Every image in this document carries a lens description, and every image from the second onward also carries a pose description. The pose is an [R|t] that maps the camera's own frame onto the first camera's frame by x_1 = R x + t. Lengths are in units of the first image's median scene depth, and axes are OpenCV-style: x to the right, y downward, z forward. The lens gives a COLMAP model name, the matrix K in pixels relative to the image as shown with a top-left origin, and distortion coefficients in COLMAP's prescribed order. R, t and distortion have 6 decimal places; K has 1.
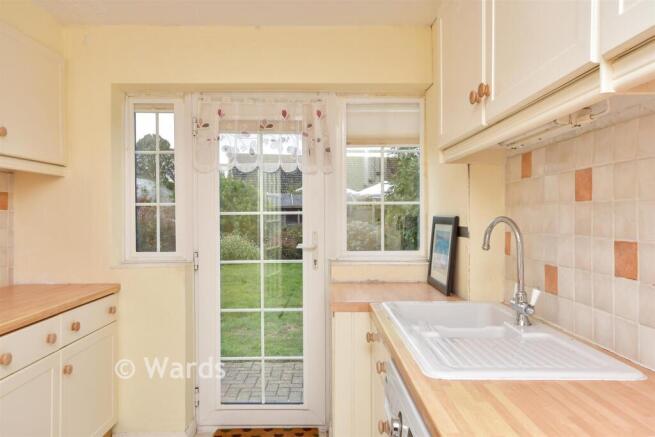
lens RADIAL K [[500.1, 0, 326.5], [0, 500.1, 217.2], [0, 0, 1]] dist [0.038618, 0.011032]
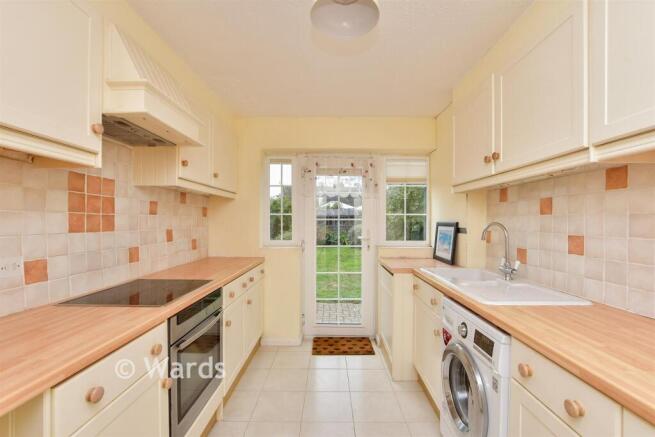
lens RADIAL K [[289.4, 0, 328.9], [0, 289.4, 221.6], [0, 0, 1]] dist [-0.003603, -0.000715]
pose [[0.999920, 0.008353, -0.009451, -0.164441], [-0.008372, 0.999963, -0.001987, 0.002061], [0.009434, 0.002066, 0.999953, -0.053701]]
